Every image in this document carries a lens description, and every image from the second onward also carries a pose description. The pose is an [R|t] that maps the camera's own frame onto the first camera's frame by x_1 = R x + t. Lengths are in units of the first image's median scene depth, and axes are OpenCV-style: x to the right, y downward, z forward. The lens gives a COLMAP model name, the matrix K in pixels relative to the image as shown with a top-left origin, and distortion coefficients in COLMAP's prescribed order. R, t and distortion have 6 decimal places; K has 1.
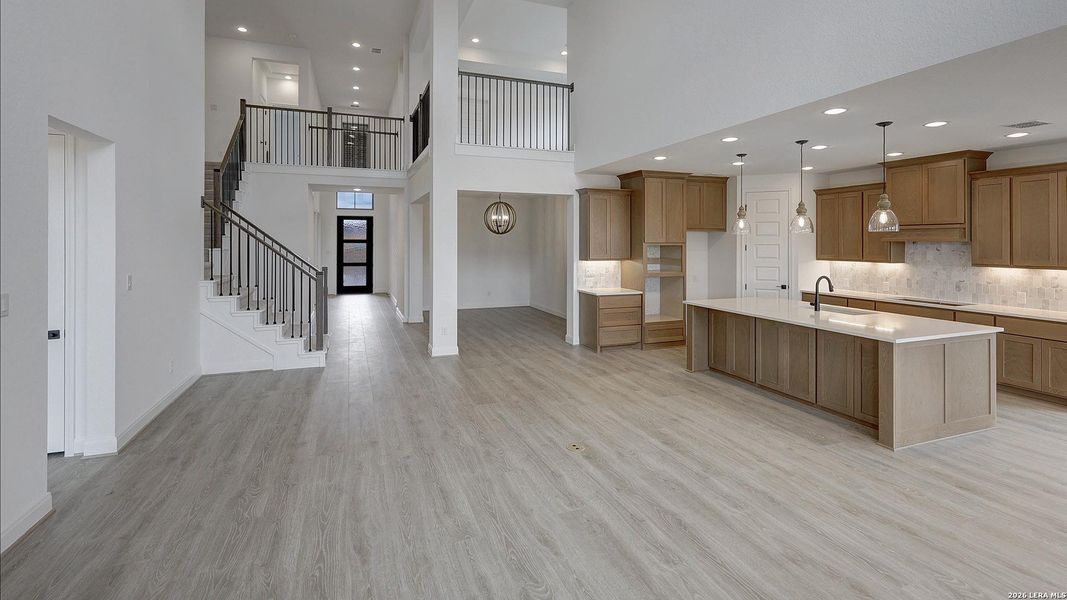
lens RADIAL K [[485.0, 0, 533.8], [0, 485.0, 262.6], [0, 0, 1]] dist [-0.000855, -0.000109]
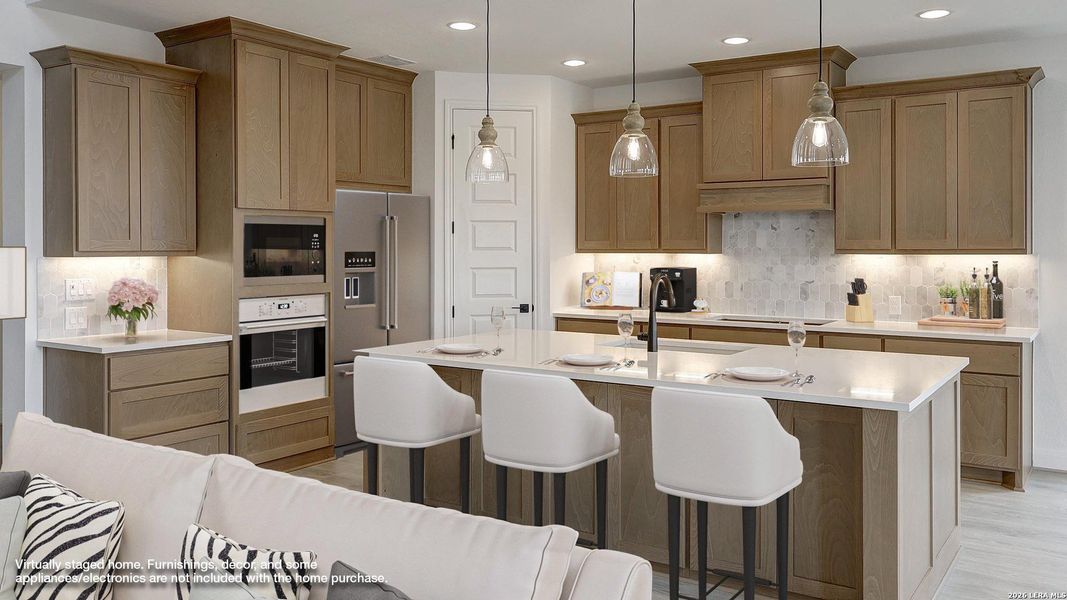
lens RADIAL K [[870.1, 0, 535.7], [0, 870.1, 242.7], [0, 0, 1]] dist [0.007543, 0.003740]
pose [[0.812286, 0.001972, 0.583256, 0.015660], [0.026352, 0.998849, -0.040076, 0.020873], [-0.582664, 0.047924, 0.811299, 0.296315]]
